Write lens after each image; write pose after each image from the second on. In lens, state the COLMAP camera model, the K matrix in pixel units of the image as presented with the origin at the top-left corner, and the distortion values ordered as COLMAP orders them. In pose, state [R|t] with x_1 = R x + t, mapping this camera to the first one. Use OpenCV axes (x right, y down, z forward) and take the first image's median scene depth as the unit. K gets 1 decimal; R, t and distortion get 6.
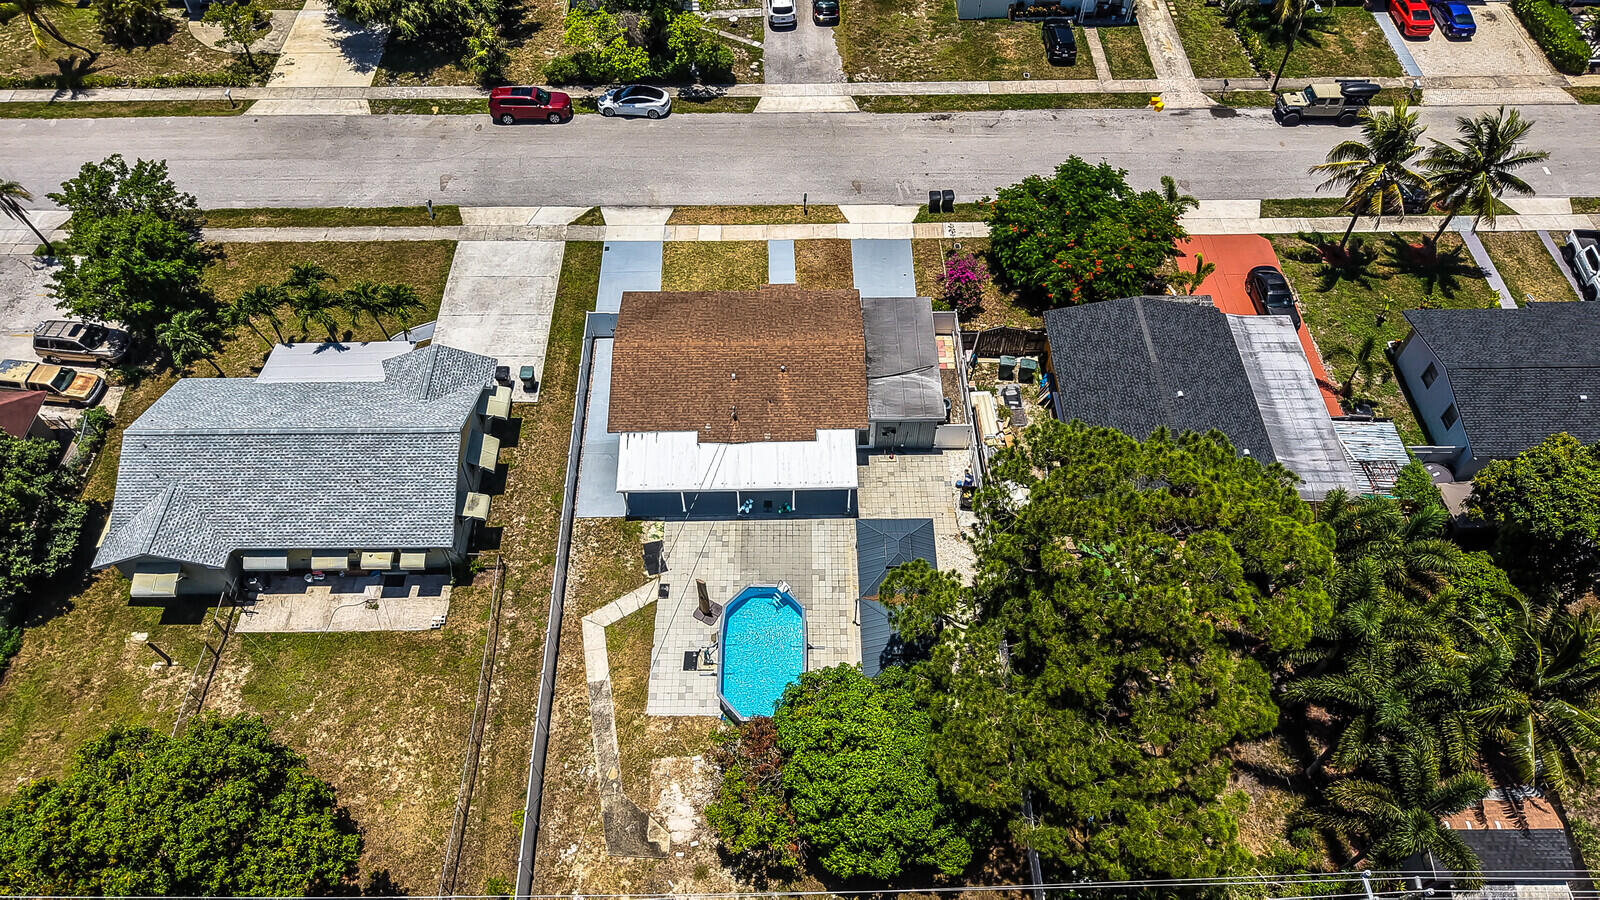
lens RADIAL K [[1066.1, 0, 795.7], [0, 1066.1, 450.7], [0, 0, 1]] dist [0.038911, -0.045458]
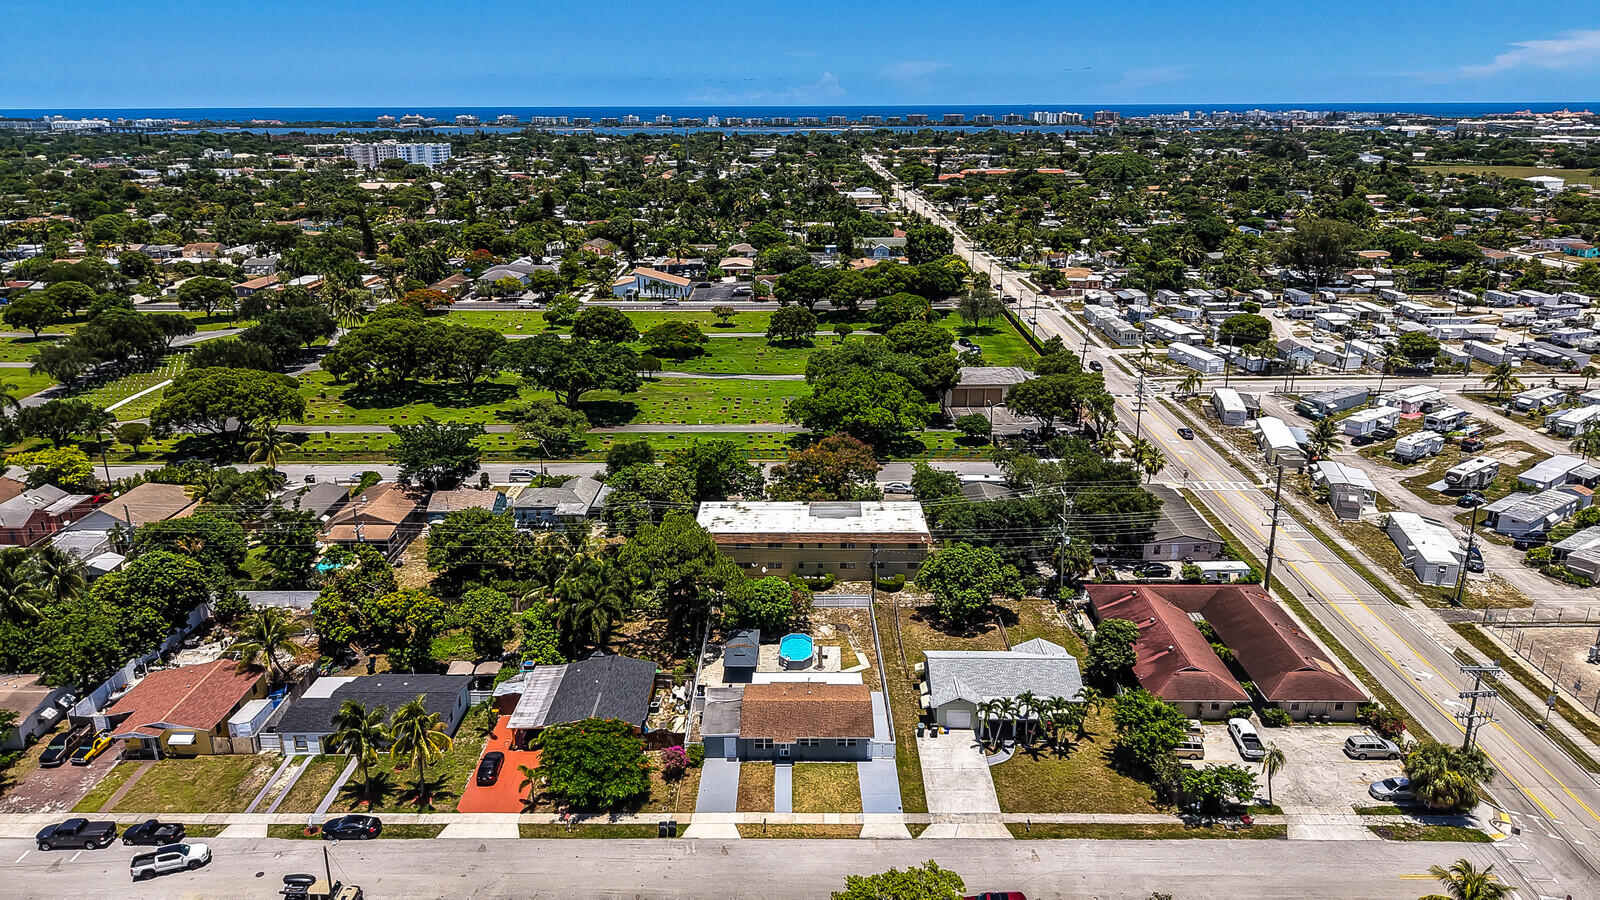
lens RADIAL K [[1066.1, 0, 795.7], [0, 1066.1, 450.7], [0, 0, 1]] dist [0.038911, -0.045458]
pose [[-0.999717, -0.002434, 0.023677, -0.065984], [0.021604, 0.324750, 0.945553, -1.785428], [-0.009991, 0.945797, -0.324606, 1.022771]]
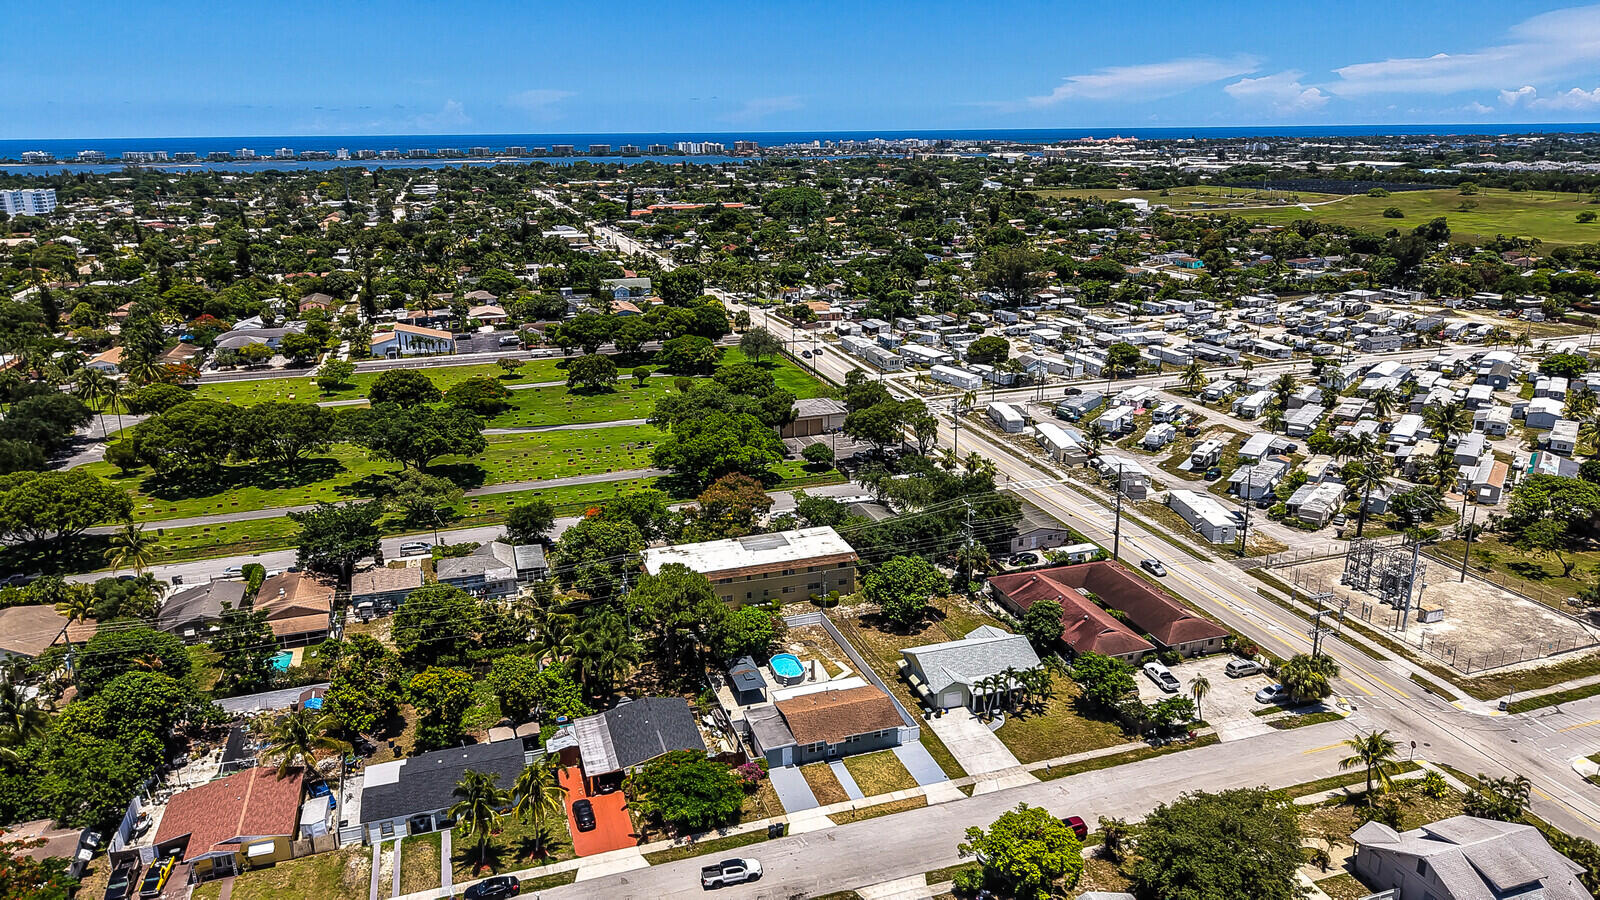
lens RADIAL K [[1066.1, 0, 795.7], [0, 1066.1, 450.7], [0, 0, 1]] dist [0.038911, -0.045458]
pose [[-0.954981, 0.095528, -0.280865, 0.529185], [-0.230417, 0.357498, 0.905043, -1.992578], [0.186866, 0.929015, -0.319393, 1.026712]]
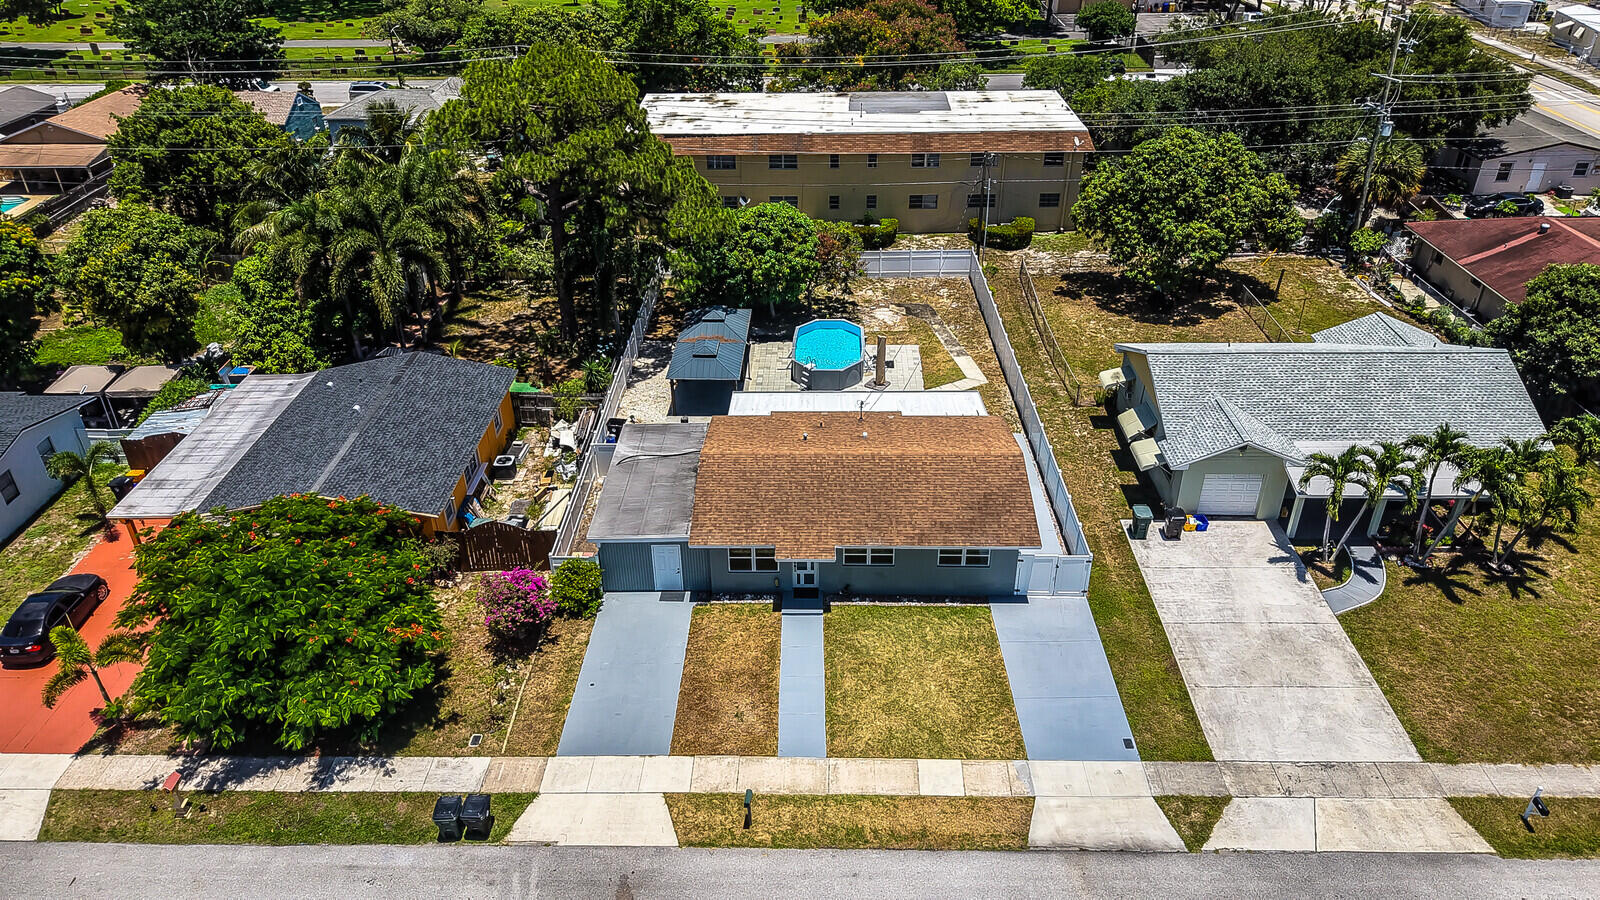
lens RADIAL K [[1071.8, 0, 800.0], [0, 1071.8, 450.0], [0, 0, 1]] dist [0.048175, -0.054626]
pose [[-0.999358, -0.006830, 0.035159, -0.030834], [0.034256, 0.104283, 0.993957, -0.752711], [-0.010455, 0.994524, -0.103982, 0.918975]]
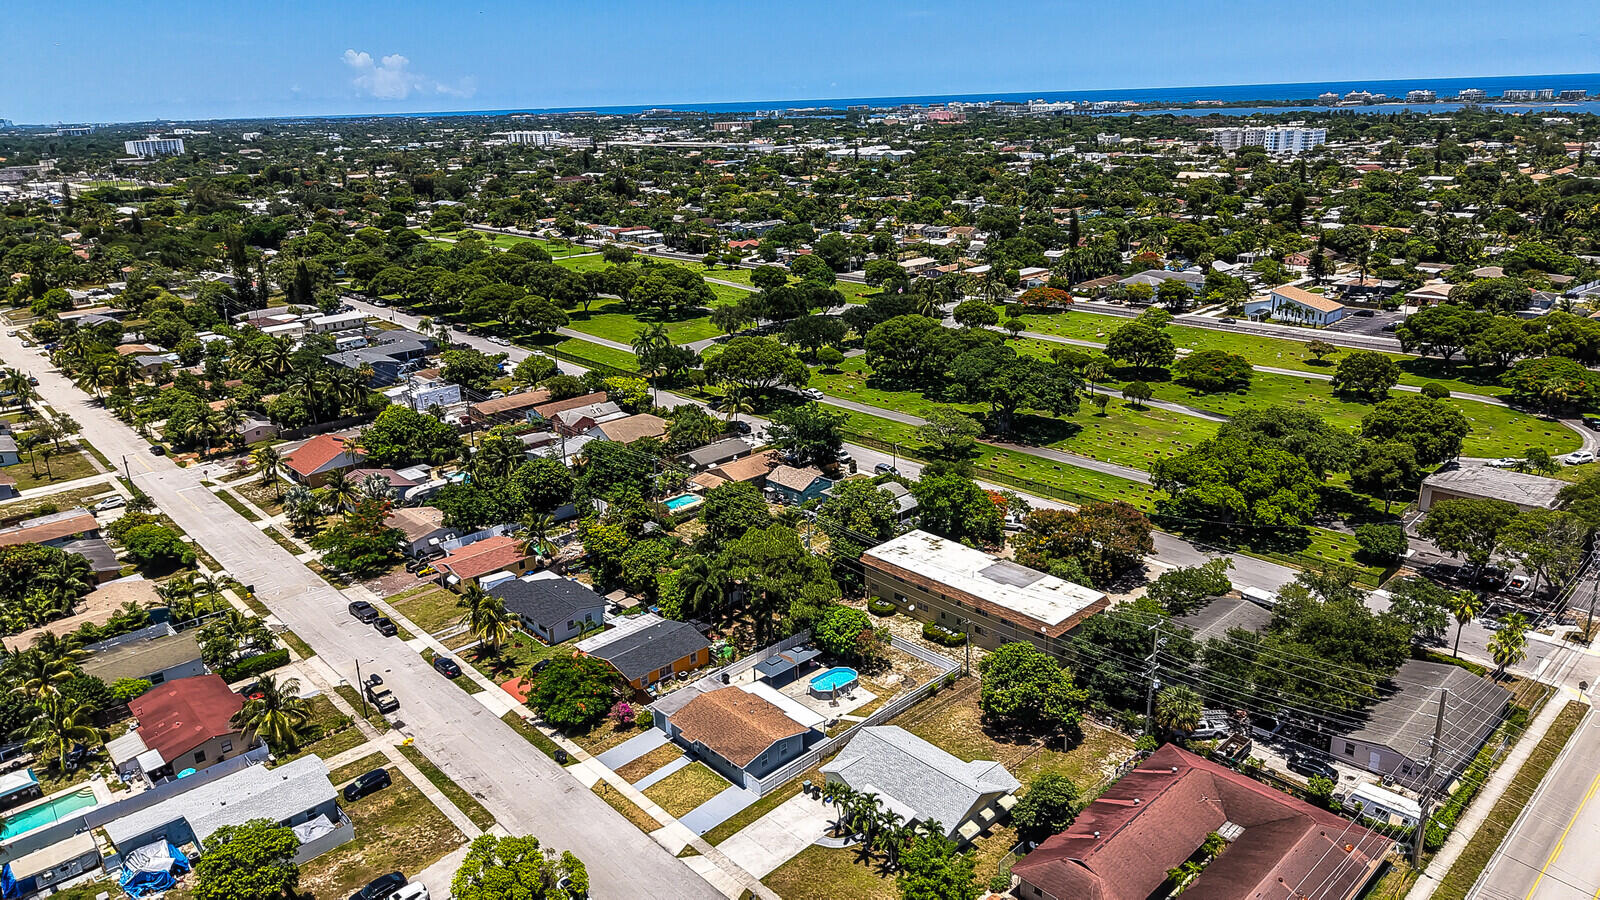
lens RADIAL K [[1071.8, 0, 800.0], [0, 1071.8, 450.0], [0, 0, 1]] dist [0.048175, -0.054626]
pose [[-0.672315, -0.211061, 0.709539, -1.318205], [0.609411, 0.386337, 0.692360, -1.461598], [-0.420251, 0.897885, -0.131117, 0.639776]]
